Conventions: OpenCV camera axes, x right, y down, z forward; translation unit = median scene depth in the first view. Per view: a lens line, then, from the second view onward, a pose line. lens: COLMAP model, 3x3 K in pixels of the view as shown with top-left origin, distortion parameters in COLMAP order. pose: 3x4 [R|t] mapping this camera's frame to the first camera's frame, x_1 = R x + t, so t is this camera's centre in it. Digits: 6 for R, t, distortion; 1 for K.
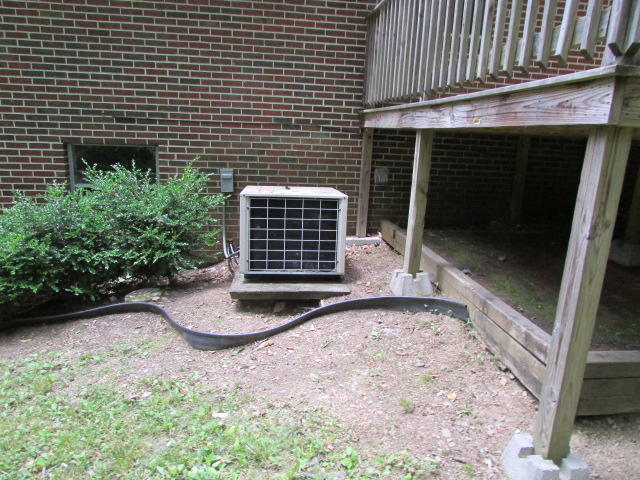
lens RADIAL K [[458.9, 0, 320.0], [0, 458.9, 240.0], [0, 0, 1]] dist [-0.023152, 0.012976]
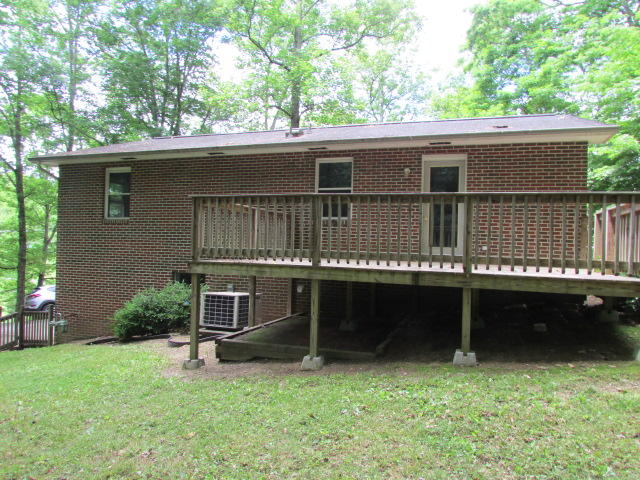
lens RADIAL K [[458.9, 0, 319.9], [0, 458.9, 240.0], [0, 0, 1]] dist [-0.023152, 0.012976]
pose [[0.903280, -0.021353, -0.428519, 1.520403], [-0.095329, 0.963808, -0.248972, 0.188713], [0.418326, 0.265742, 0.868553, -1.034242]]
